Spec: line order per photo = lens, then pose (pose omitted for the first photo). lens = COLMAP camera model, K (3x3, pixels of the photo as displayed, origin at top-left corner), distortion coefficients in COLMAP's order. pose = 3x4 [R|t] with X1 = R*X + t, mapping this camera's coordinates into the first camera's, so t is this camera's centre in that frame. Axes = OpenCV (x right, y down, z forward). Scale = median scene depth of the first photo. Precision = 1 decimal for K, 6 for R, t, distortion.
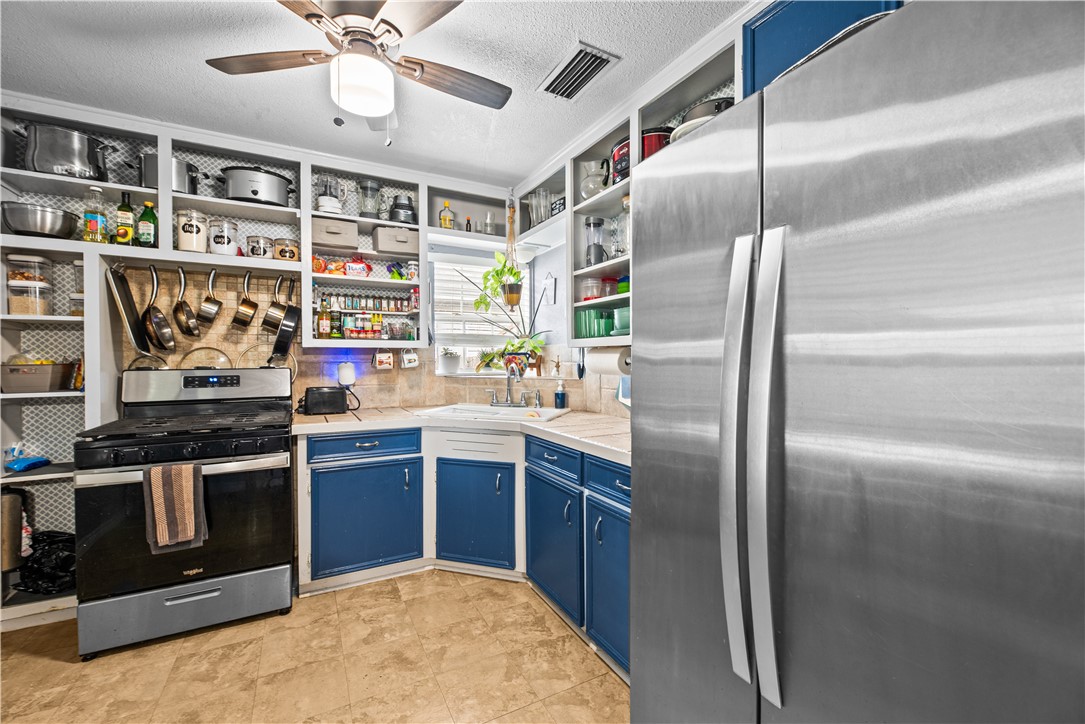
lens RADIAL K [[441.4, 0, 539.6], [0, 441.4, 361.9], [0, 0, 1]] dist [0.001109, 0.000878]
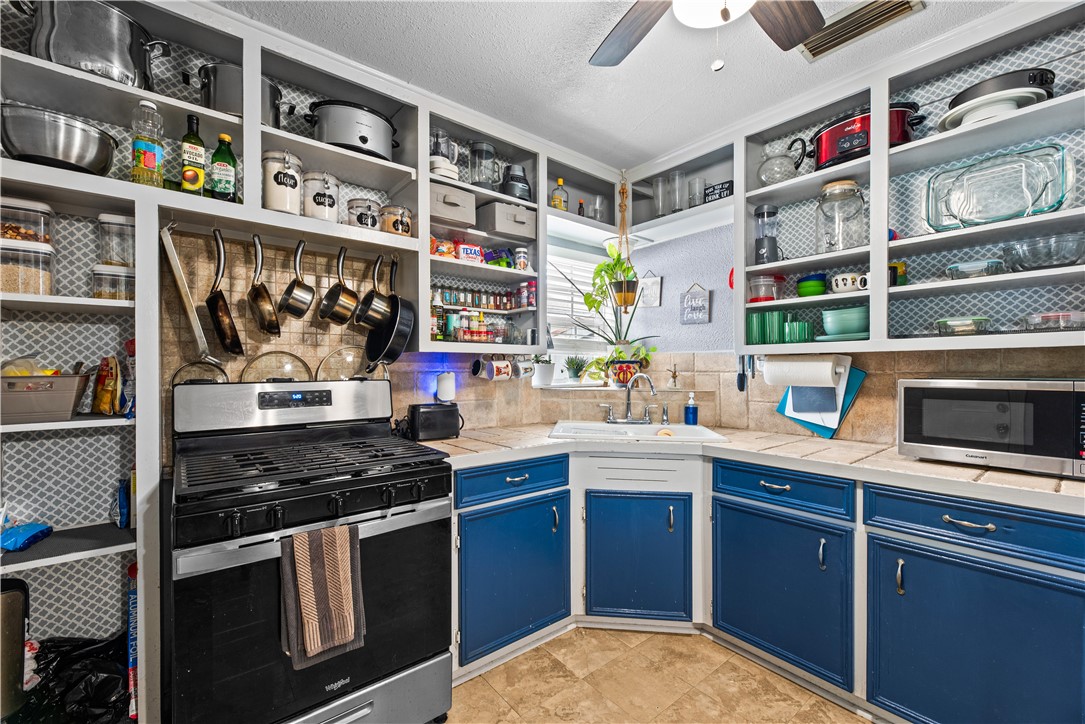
lens RADIAL K [[446.8, 0, 543.9], [0, 446.8, 368.3], [0, 0, 1]] dist [-0.001188, -0.000793]
pose [[0.982389, 0.001388, 0.186845, -0.489788], [-0.000239, 0.999981, -0.006172, -0.000750], [-0.186850, 0.006019, 0.982370, 0.221983]]
